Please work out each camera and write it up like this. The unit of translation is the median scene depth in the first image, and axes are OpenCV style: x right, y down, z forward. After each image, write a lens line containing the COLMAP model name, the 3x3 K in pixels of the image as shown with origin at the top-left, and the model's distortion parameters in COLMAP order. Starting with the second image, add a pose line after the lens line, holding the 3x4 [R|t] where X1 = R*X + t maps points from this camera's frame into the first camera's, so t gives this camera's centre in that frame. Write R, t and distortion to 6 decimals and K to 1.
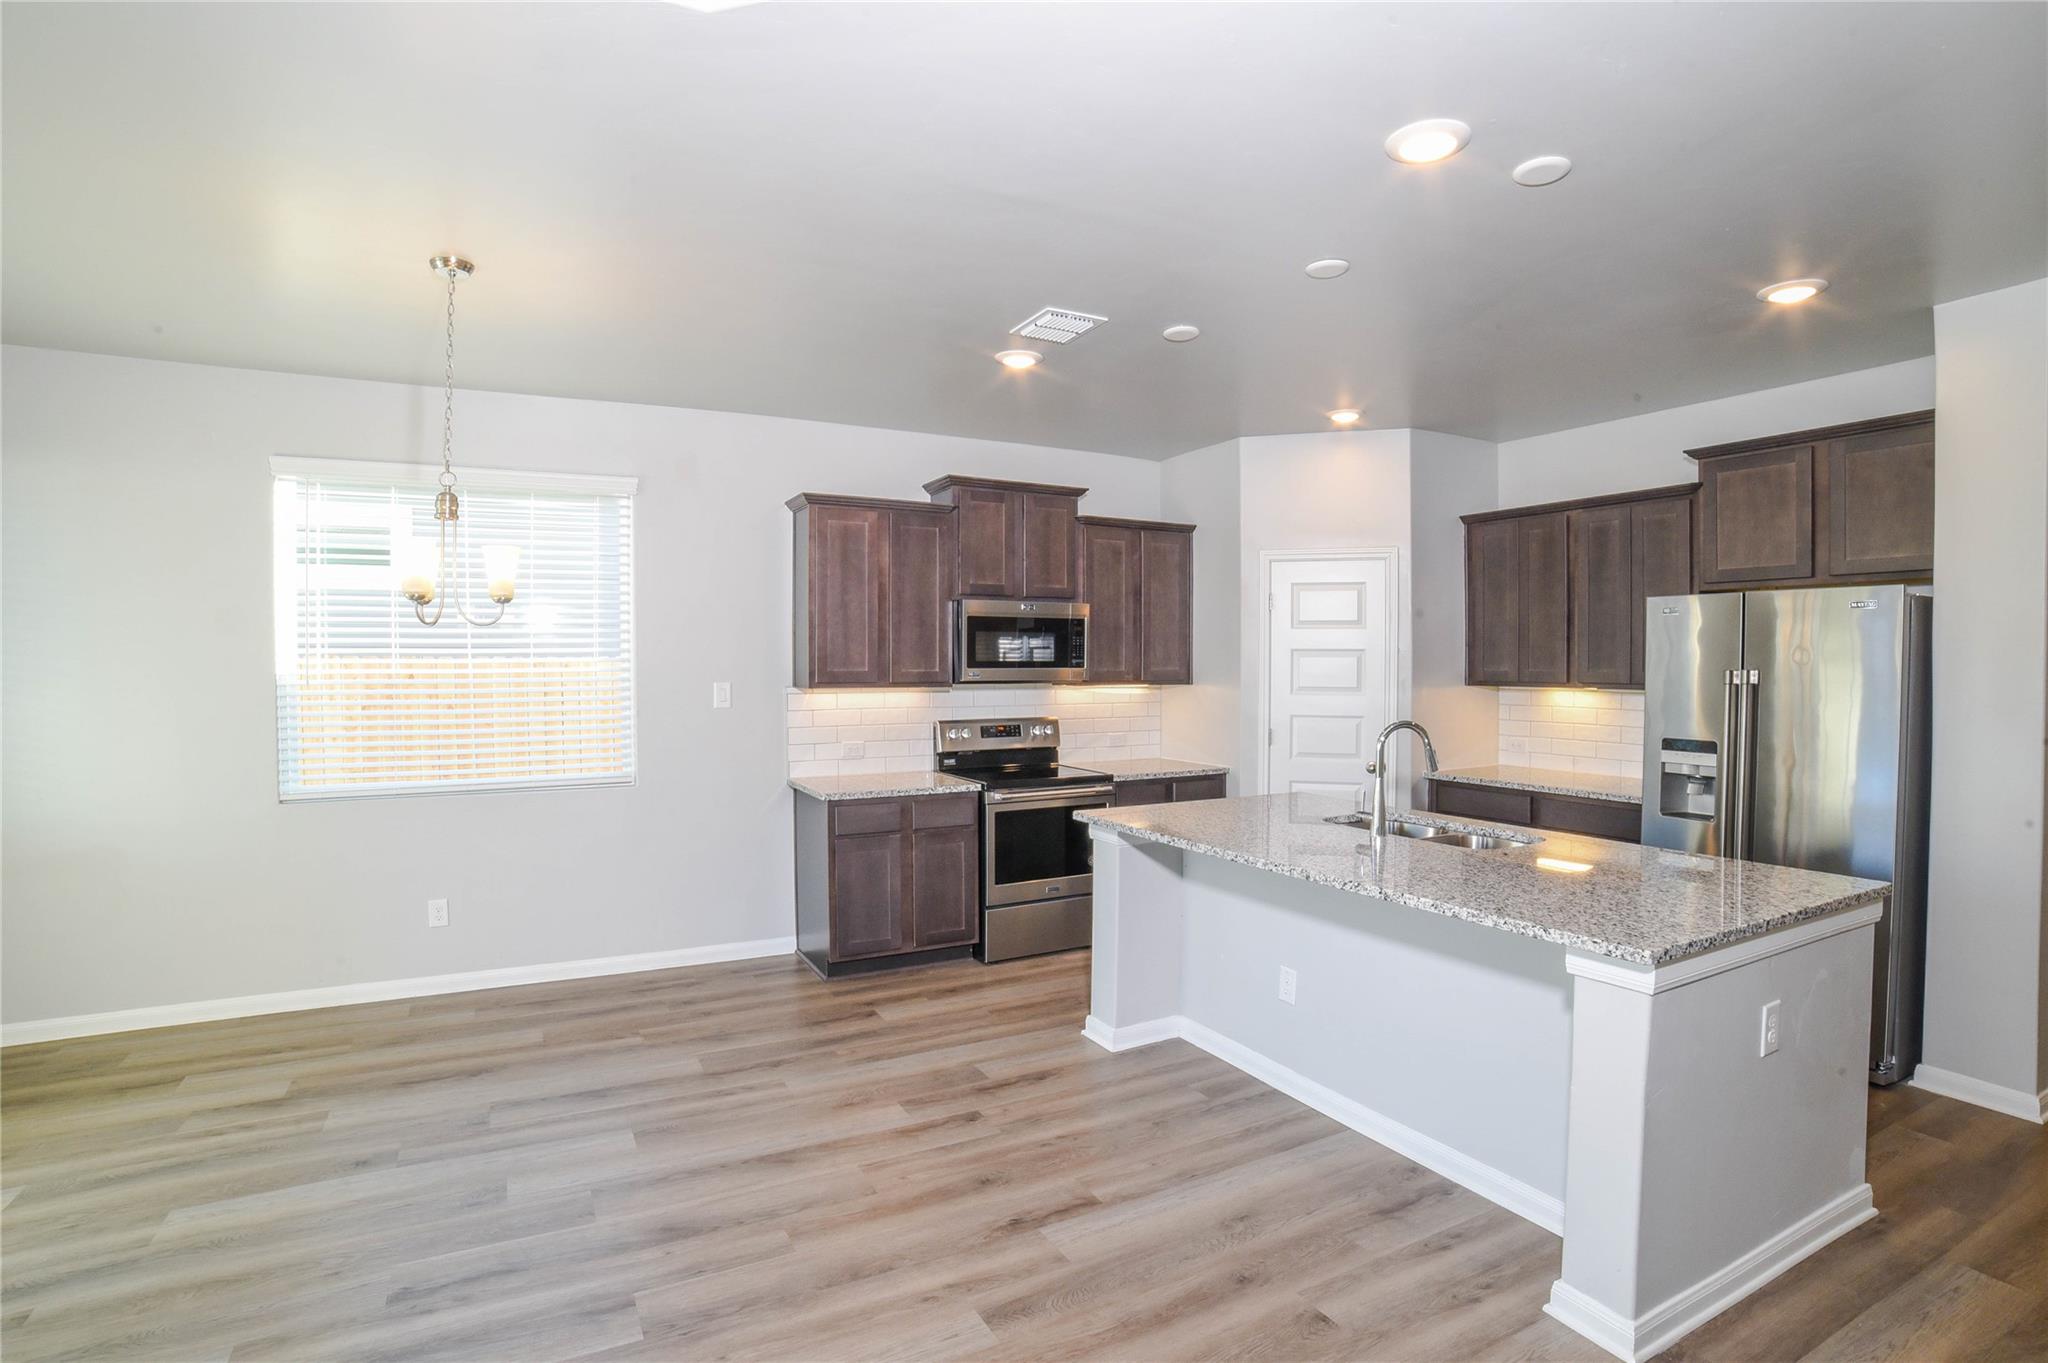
lens RADIAL K [[993.0, 0, 1014.8], [0, 993.0, 683.4], [0, 0, 1]] dist [-0.104952, 0.034454]
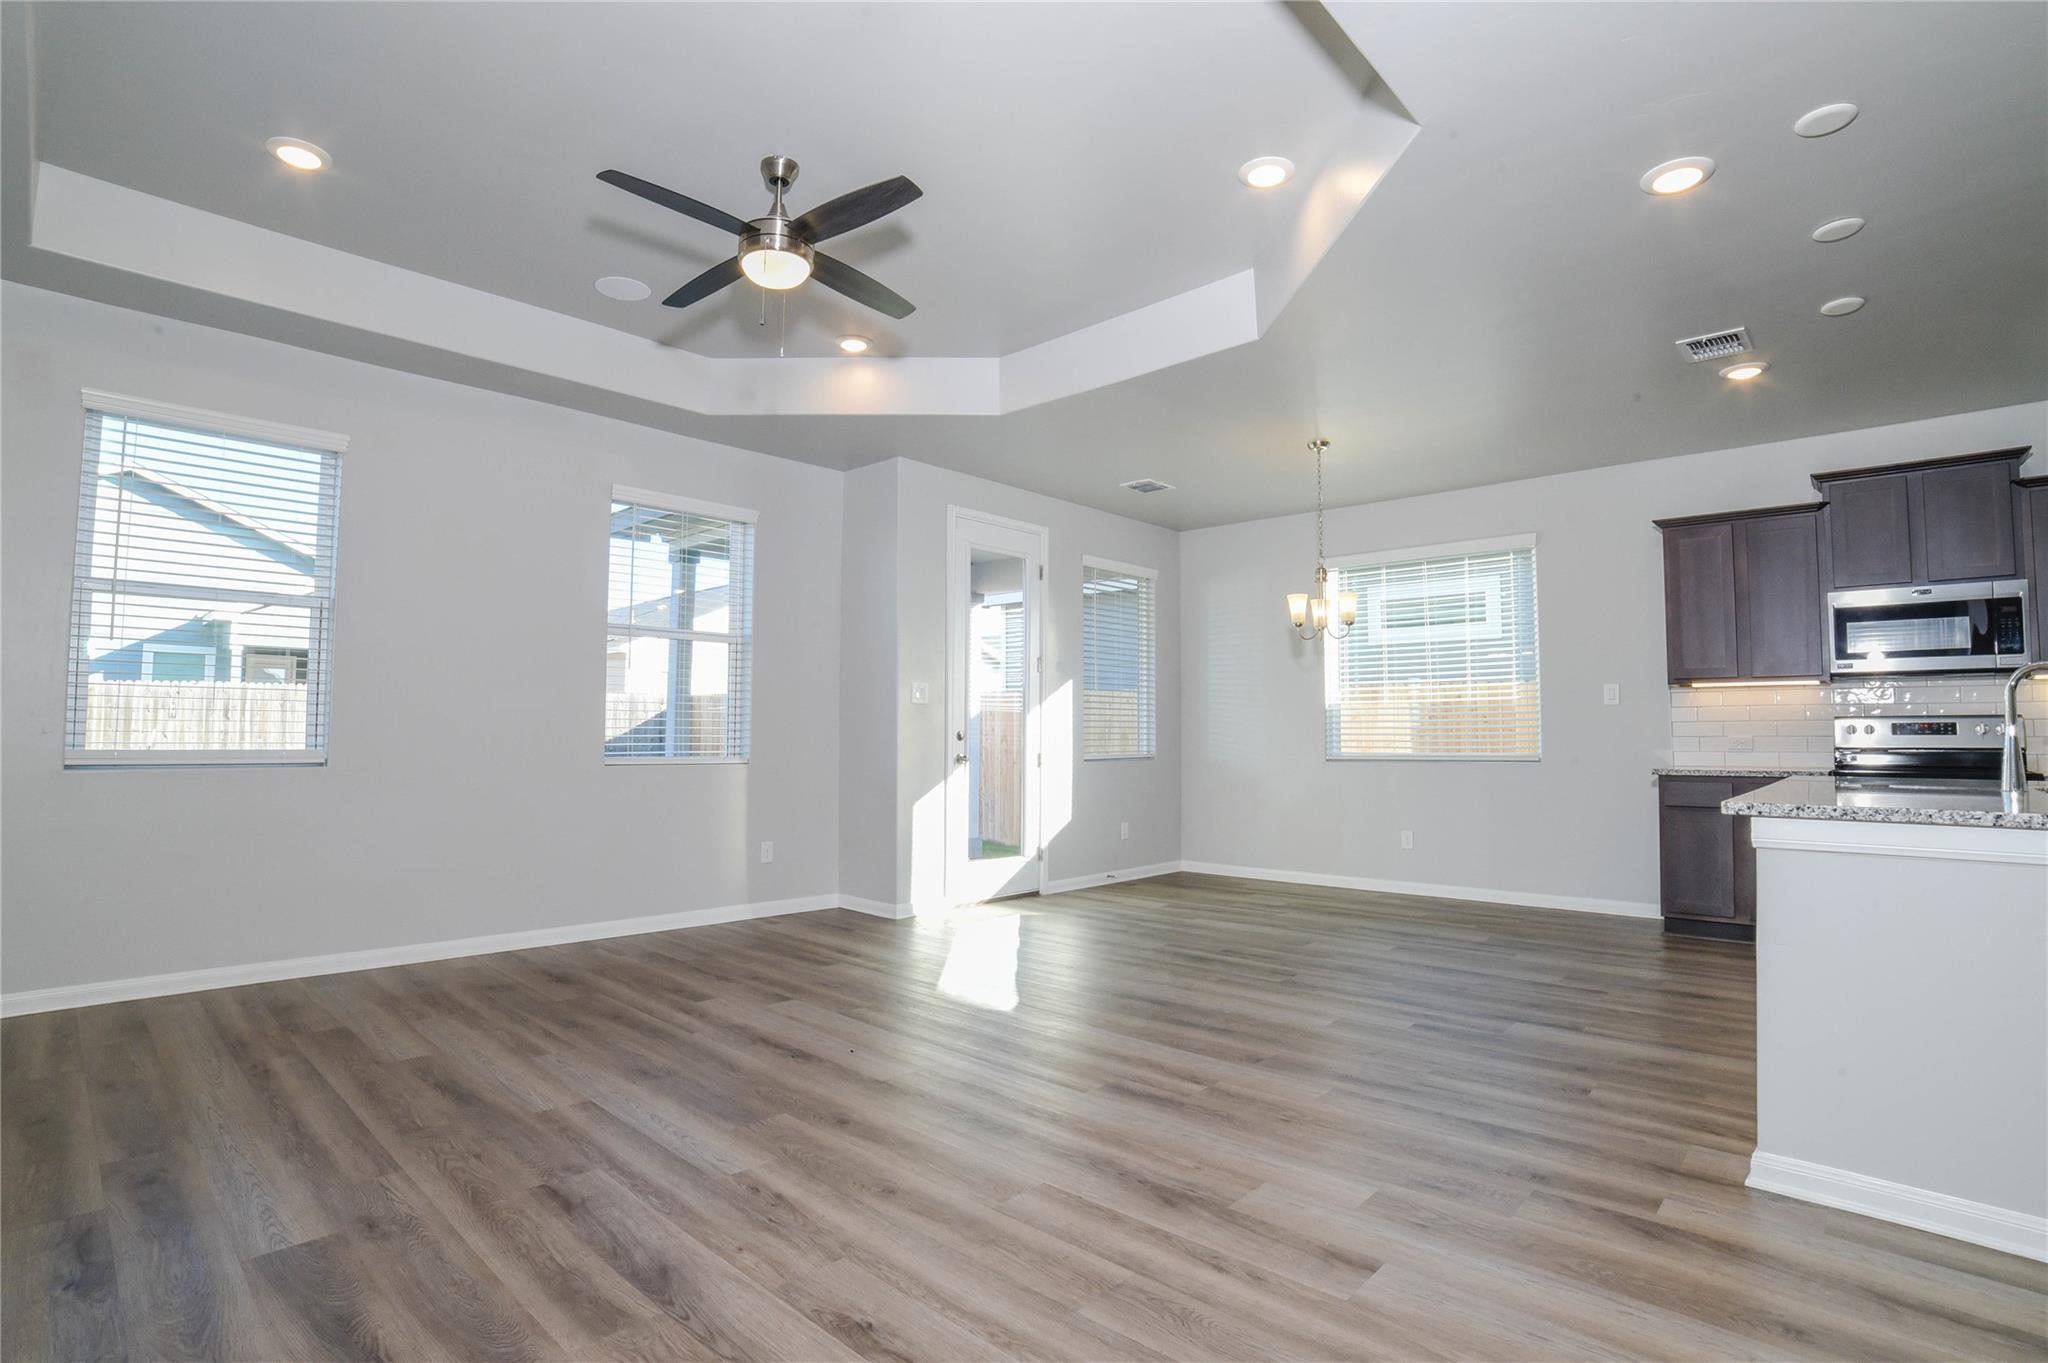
lens RADIAL K [[993.0, 0, 1021.3], [0, 993.0, 683.2], [0, 0, 1]] dist [-0.104952, 0.034454]
pose [[0.331327, -0.048844, -0.942251, 0.654657], [-0.024618, 0.997872, -0.060384, 0.098608], [0.943195, 0.043203, 0.329419, -0.100644]]
